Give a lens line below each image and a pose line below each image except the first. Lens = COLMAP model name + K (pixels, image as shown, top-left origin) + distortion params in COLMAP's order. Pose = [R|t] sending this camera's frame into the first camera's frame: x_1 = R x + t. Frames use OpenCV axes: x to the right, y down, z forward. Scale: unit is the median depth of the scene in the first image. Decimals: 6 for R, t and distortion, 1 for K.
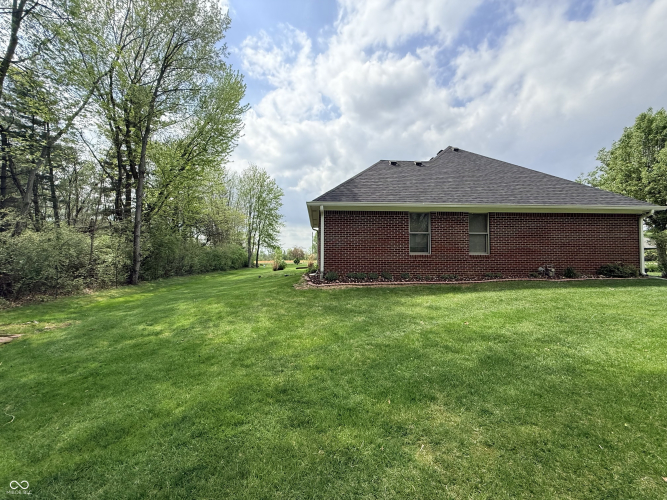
lens RADIAL K [[267.4, 0, 333.5], [0, 267.4, 250.0], [0, 0, 1]] dist [-0.001869, -0.000118]
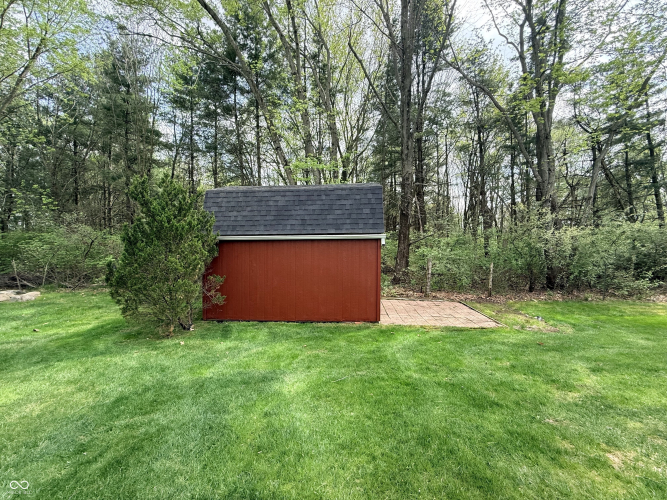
lens RADIAL K [[267.4, 0, 333.5], [0, 267.4, 250.0], [0, 0, 1]] dist [-0.001869, -0.000118]
pose [[-0.234649, 0.007315, -0.972053, 0.036115], [0.019035, 0.999815, 0.002928, -0.001073], [0.971894, -0.017816, -0.234744, 0.781462]]
